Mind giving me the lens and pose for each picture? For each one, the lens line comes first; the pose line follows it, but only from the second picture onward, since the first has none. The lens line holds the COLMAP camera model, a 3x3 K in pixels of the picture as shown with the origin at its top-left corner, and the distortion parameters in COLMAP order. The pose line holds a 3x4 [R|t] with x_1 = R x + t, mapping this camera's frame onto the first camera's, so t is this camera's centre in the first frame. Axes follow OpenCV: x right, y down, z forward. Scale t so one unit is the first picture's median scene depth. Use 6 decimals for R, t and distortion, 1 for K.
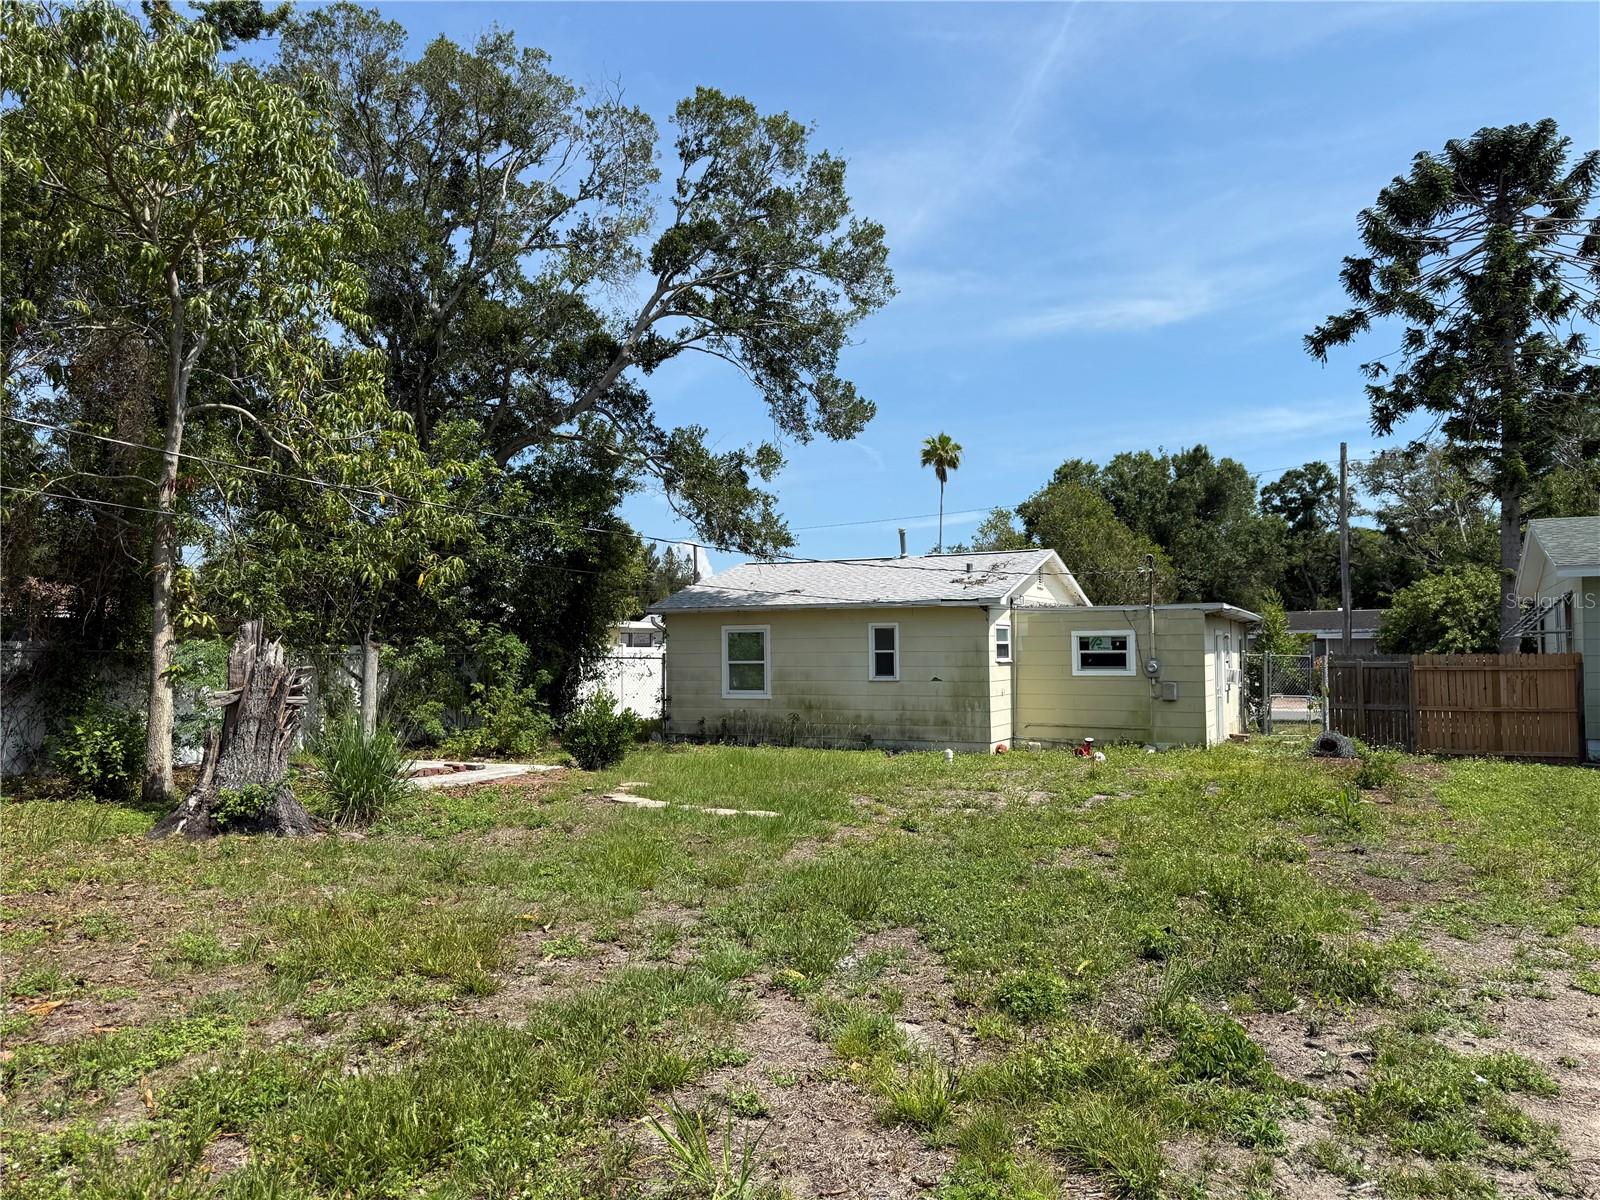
lens RADIAL K [[1130.3, 0, 809.4], [0, 1130.3, 610.4], [0, 0, 1]] dist [0.071543, -0.077696]
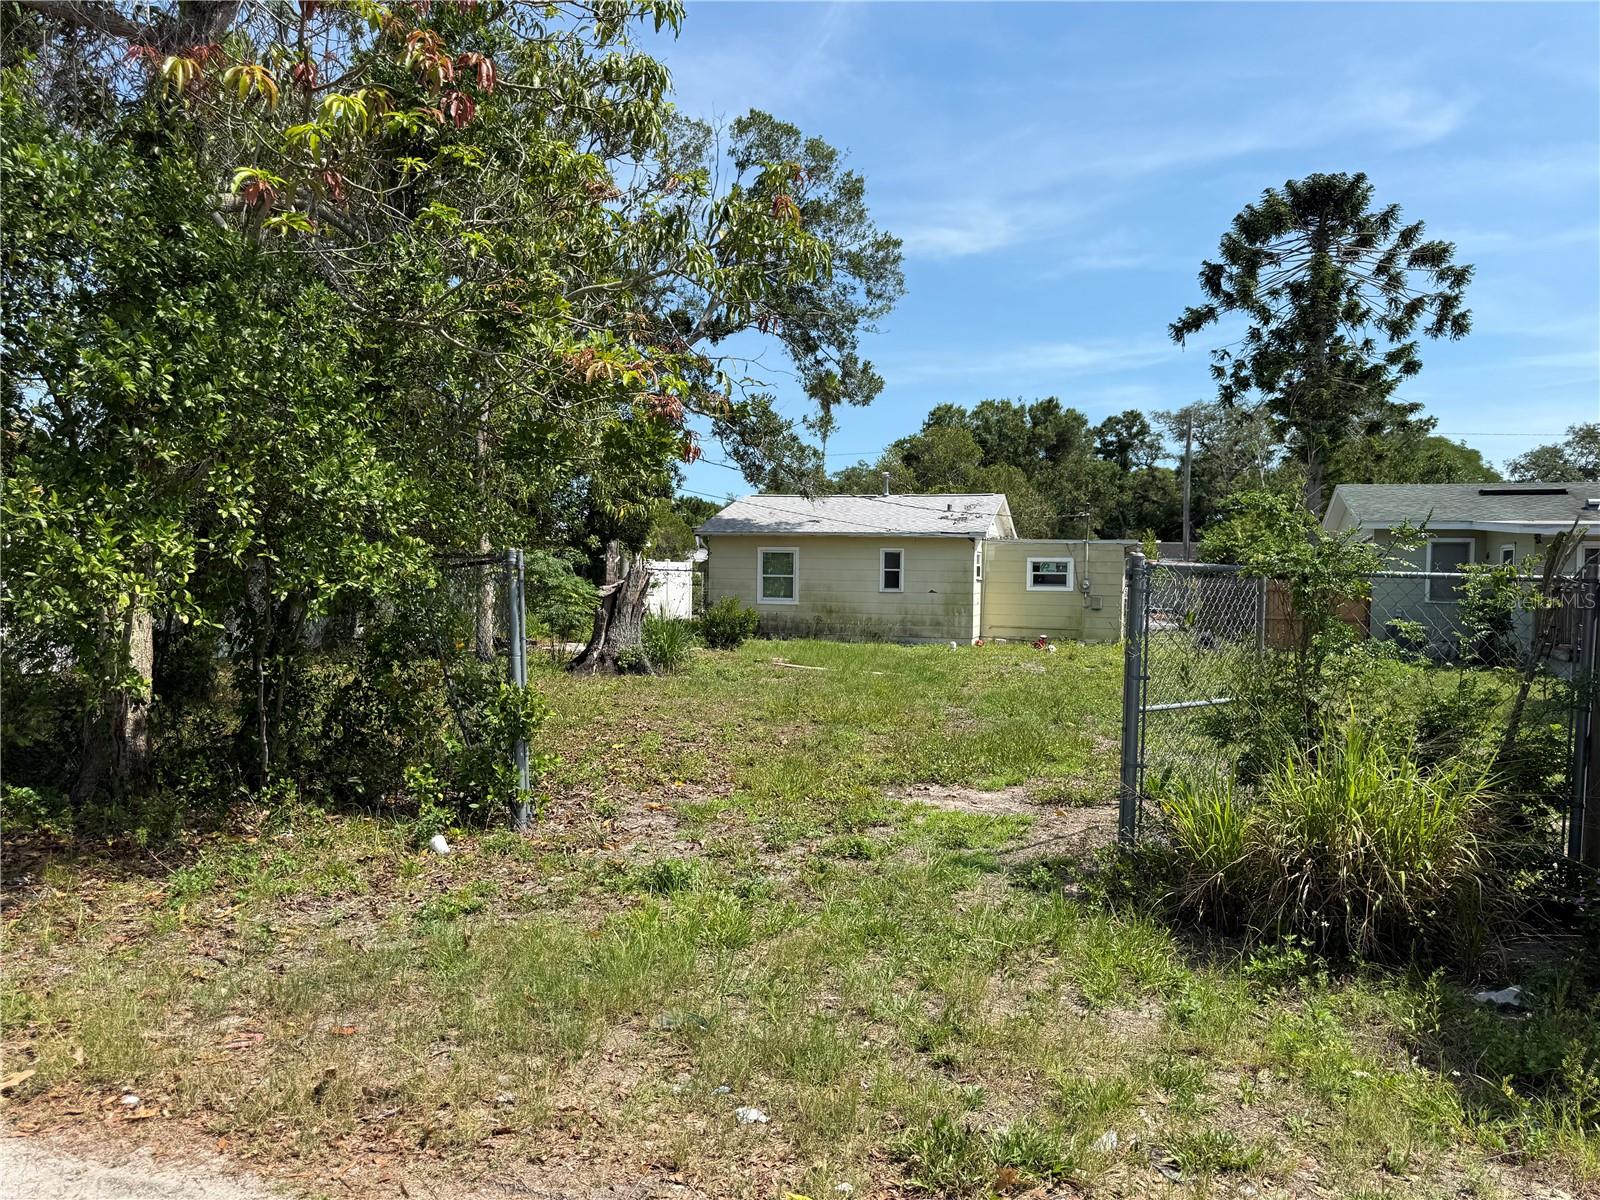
lens RADIAL K [[1126.9, 0, 803.7], [0, 1126.9, 620.3], [0, 0, 1]] dist [0.087521, -0.128030]
pose [[0.985882, 0.014179, 0.166841, -0.241945], [-0.027653, 0.996514, 0.078713, -0.005666], [-0.165144, -0.082215, 0.982837, -0.271903]]
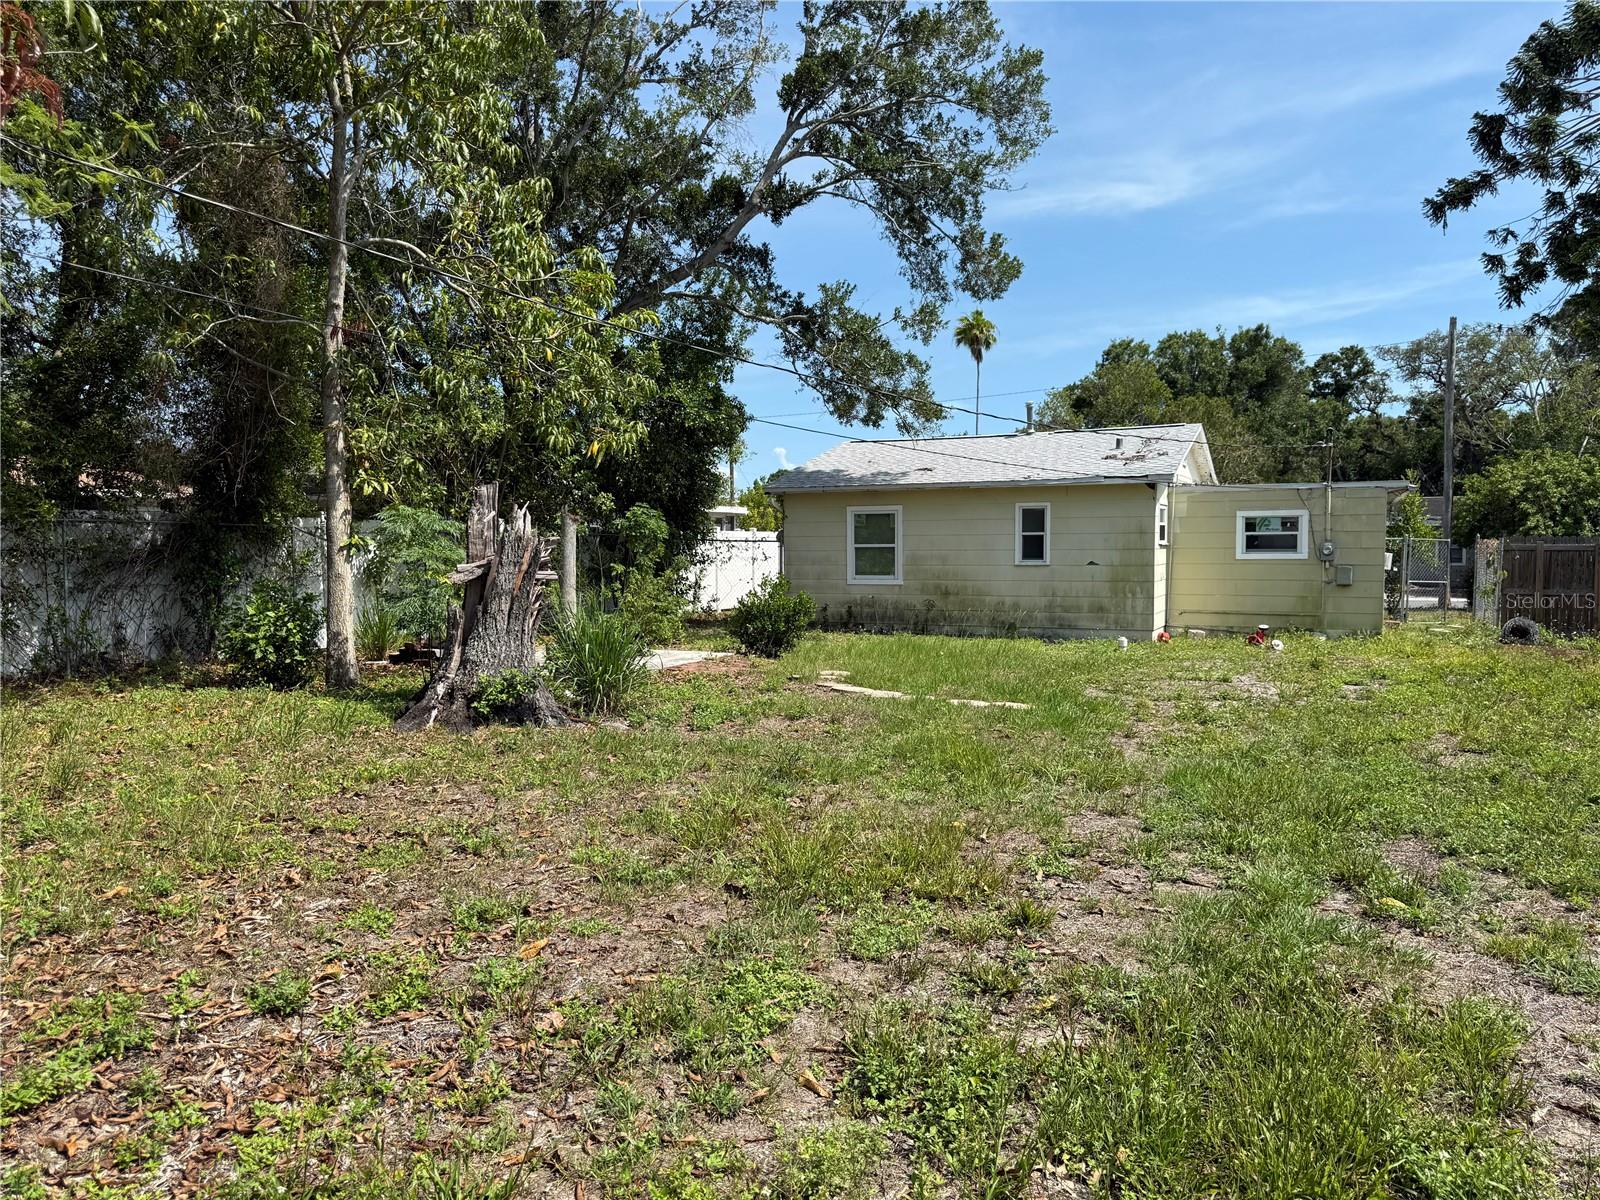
lens RADIAL K [[1126.9, 0, 803.7], [0, 1126.9, 620.3], [0, 0, 1]] dist [0.087521, -0.128030]
pose [[0.999924, 0.001853, 0.012184, -0.127277], [-0.003105, 0.994616, 0.103580, 0.011018], [-0.011927, -0.103610, 0.994546, 0.064007]]
